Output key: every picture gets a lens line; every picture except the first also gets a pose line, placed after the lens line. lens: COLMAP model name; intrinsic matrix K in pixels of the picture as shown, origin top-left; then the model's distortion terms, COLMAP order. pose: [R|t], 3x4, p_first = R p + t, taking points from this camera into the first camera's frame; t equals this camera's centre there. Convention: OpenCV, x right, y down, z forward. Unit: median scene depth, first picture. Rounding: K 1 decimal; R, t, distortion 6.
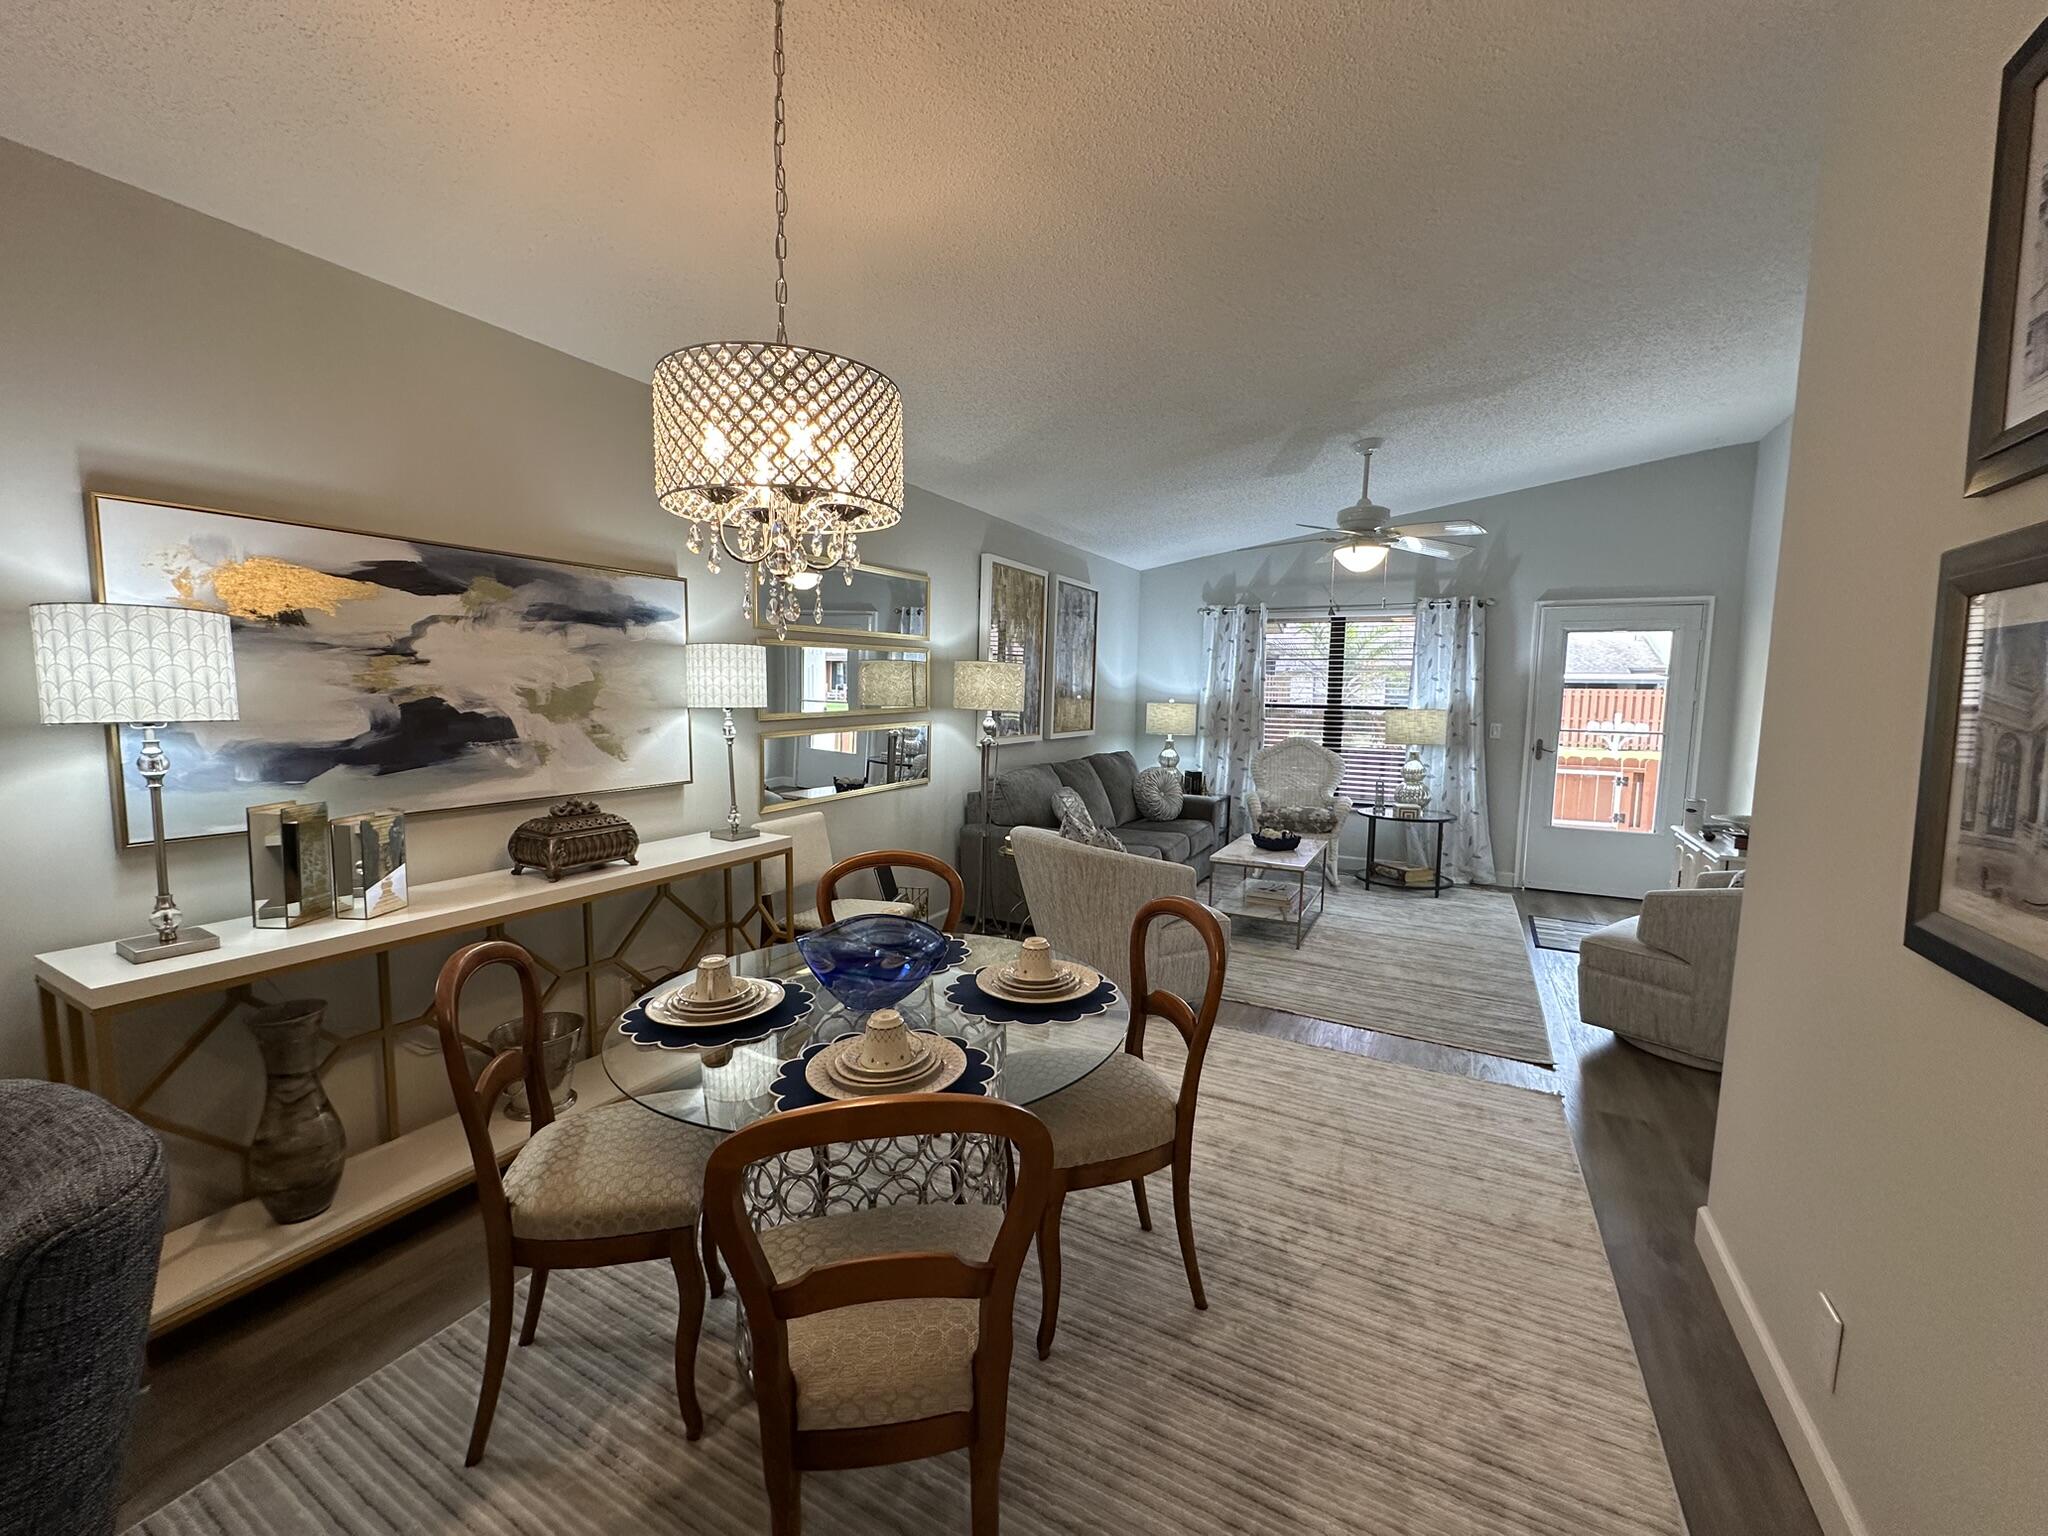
lens RADIAL K [[815.5, 0, 1020.6], [0, 815.5, 767.7], [0, 0, 1]] dist [-0.003522, 0.000744]
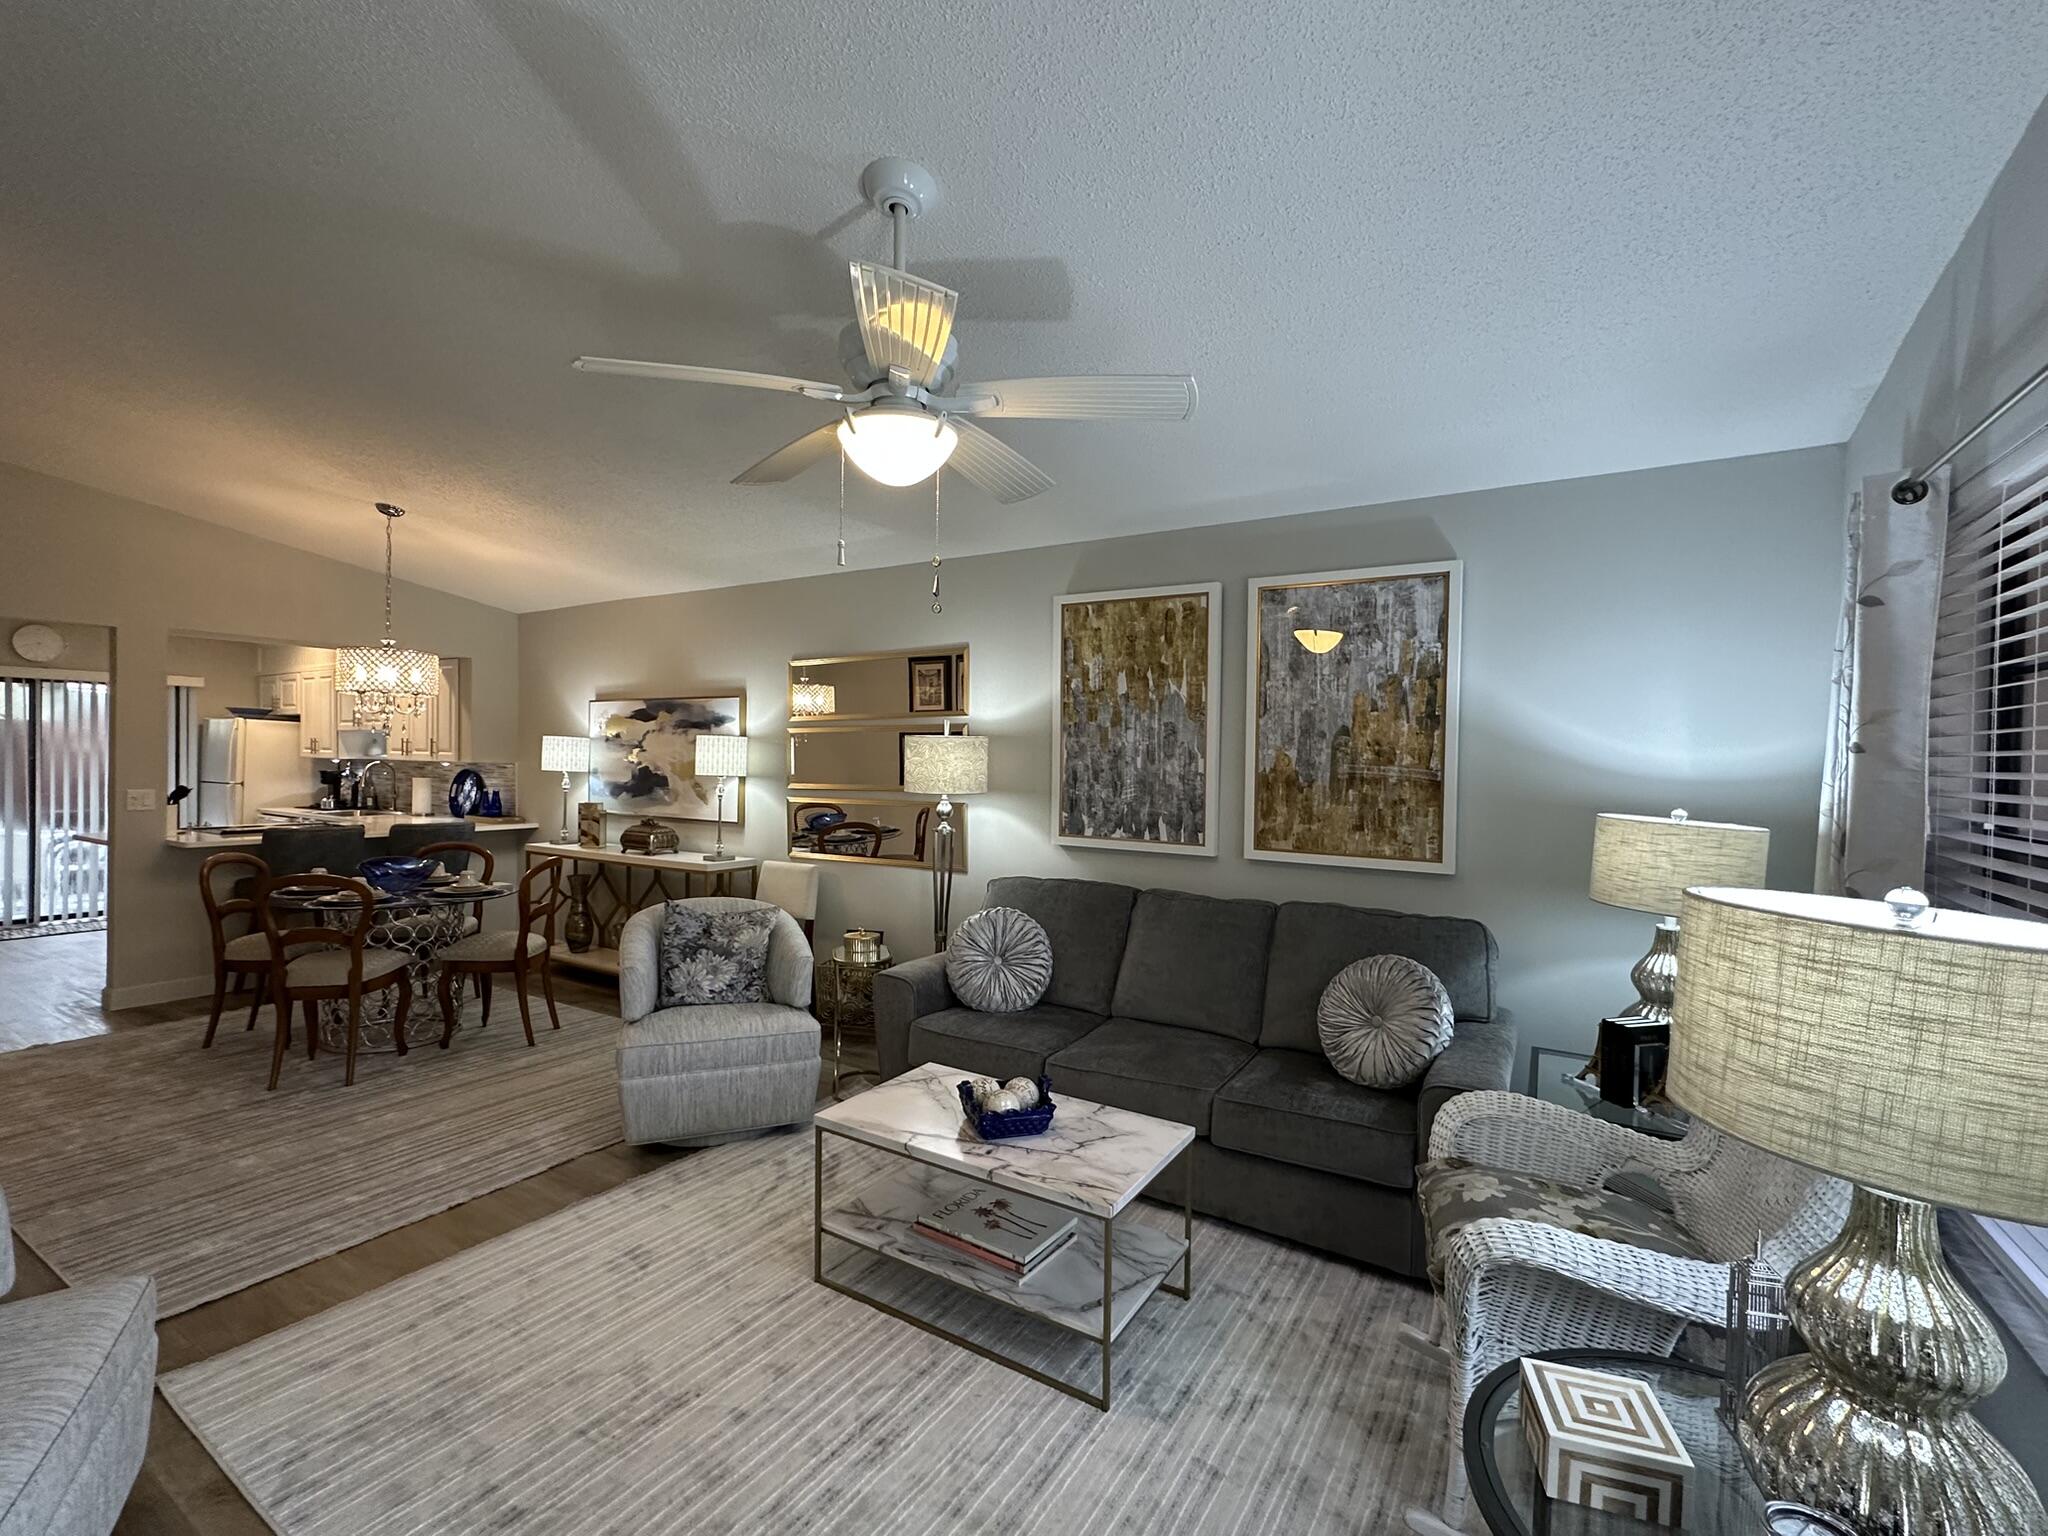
lens RADIAL K [[896.6, 0, 1019.8], [0, 896.6, 769.9], [0, 0, 1]] dist [-0.003714, 0.000836]
pose [[-0.060806, -0.002923, -0.998145, 1.338391], [-0.115381, 0.993313, 0.004120, -0.160374], [0.991458, 0.115418, -0.060737, 1.701716]]
